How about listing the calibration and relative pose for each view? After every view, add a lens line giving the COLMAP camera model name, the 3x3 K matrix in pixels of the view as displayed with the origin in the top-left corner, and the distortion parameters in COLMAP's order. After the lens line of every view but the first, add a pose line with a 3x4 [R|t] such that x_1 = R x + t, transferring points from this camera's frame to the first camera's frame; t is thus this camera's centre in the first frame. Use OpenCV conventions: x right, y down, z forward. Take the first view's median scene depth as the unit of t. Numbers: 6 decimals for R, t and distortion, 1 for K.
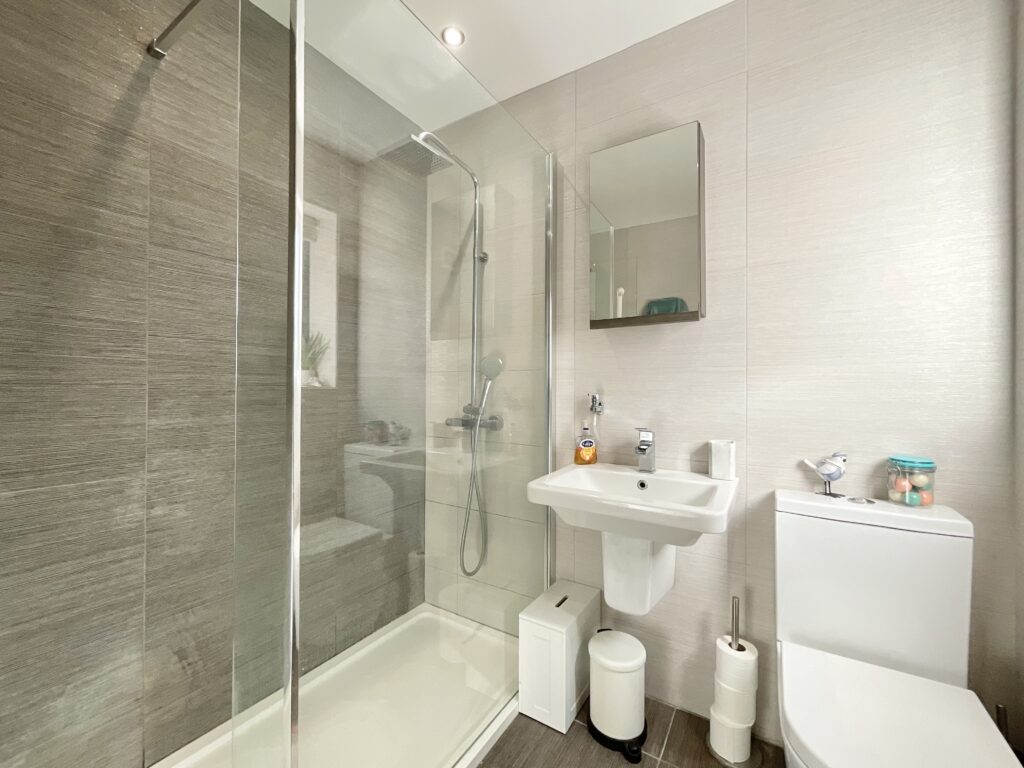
lens RADIAL K [[419.4, 0, 512.2], [0, 419.4, 384.7], [0, 0, 1]] dist [0.002822, 0.000232]
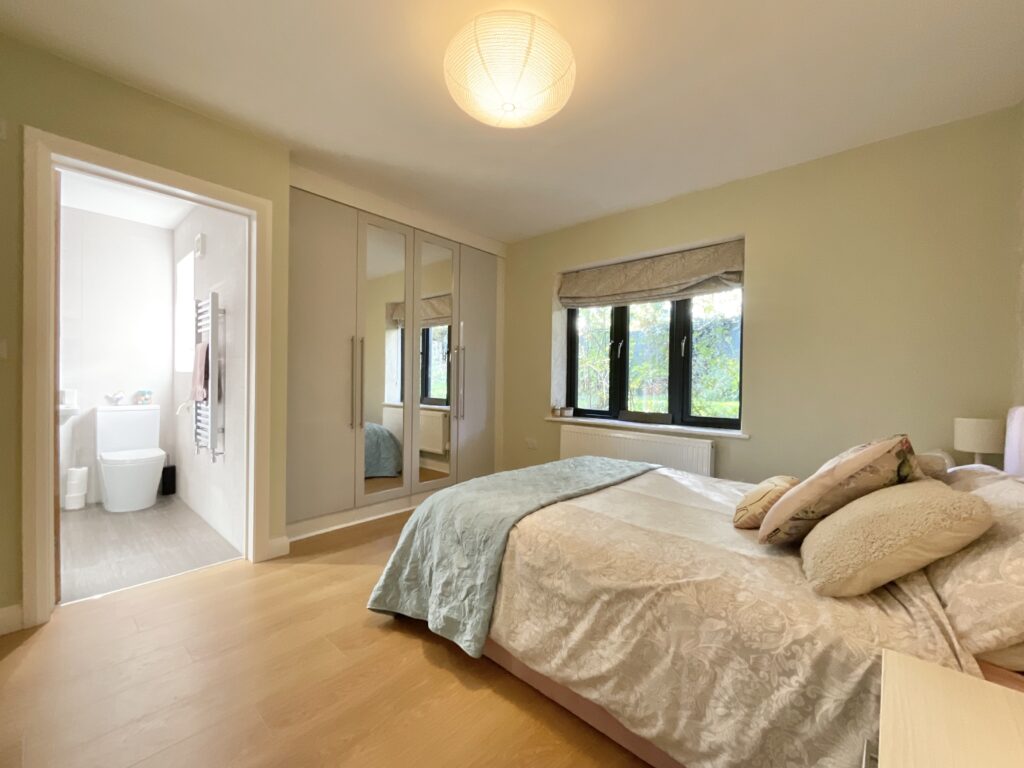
lens RADIAL K [[419.4, 0, 512.8], [0, 419.4, 383.0], [0, 0, 1]] dist [0.002822, 0.000232]
pose [[0.181485, -0.004518, 0.983383, -1.698565], [-0.016425, 0.999836, 0.007625, 0.041478], [-0.983256, -0.017536, 0.181381, -2.335604]]
